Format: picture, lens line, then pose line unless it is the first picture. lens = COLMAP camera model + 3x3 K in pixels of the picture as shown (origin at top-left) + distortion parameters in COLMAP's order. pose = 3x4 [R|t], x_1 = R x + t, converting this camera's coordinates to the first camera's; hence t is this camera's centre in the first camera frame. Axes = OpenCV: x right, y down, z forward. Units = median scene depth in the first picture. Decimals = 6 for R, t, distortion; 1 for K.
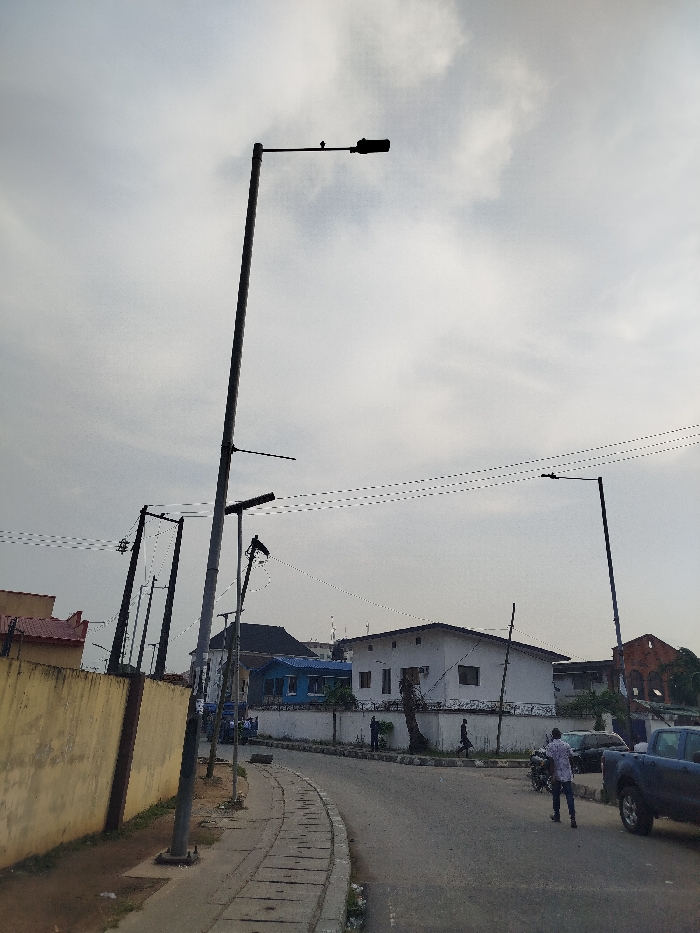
lens RADIAL K [[653.4, 0, 356.1], [0, 653.4, 462.9], [0, 0, 1]] dist [-0.049891, -0.003366]
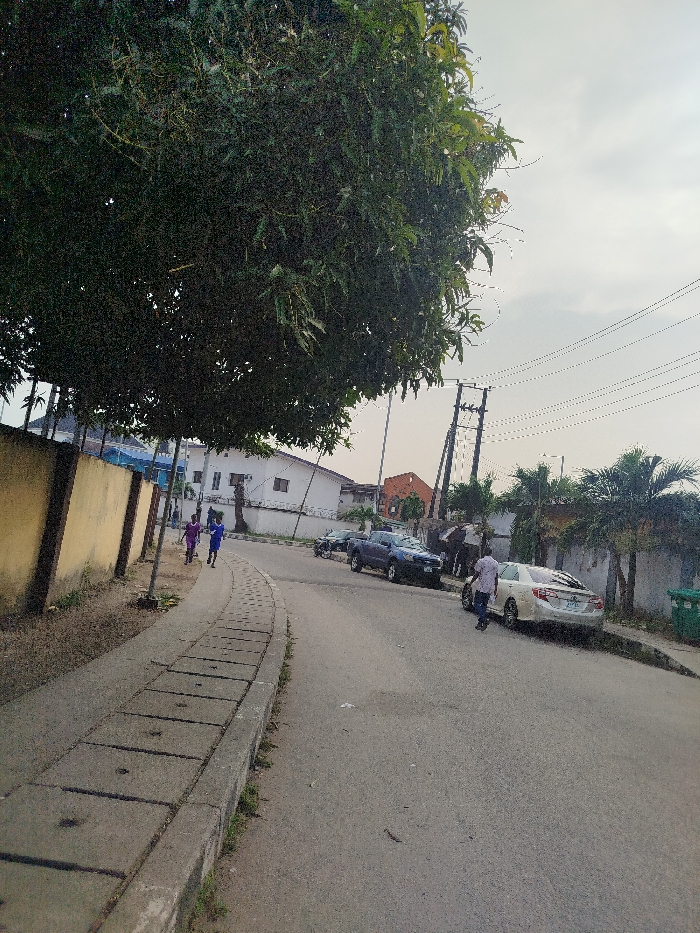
lens RADIAL K [[653.4, 0, 349.8], [0, 653.4, 467.4], [0, 0, 1]] dist [-0.049891, -0.003366]
pose [[0.953758, 0.115289, 0.277586, -0.093376], [-0.194199, 0.941238, 0.276329, -0.145873], [-0.229416, -0.317458, 0.920103, -0.365772]]
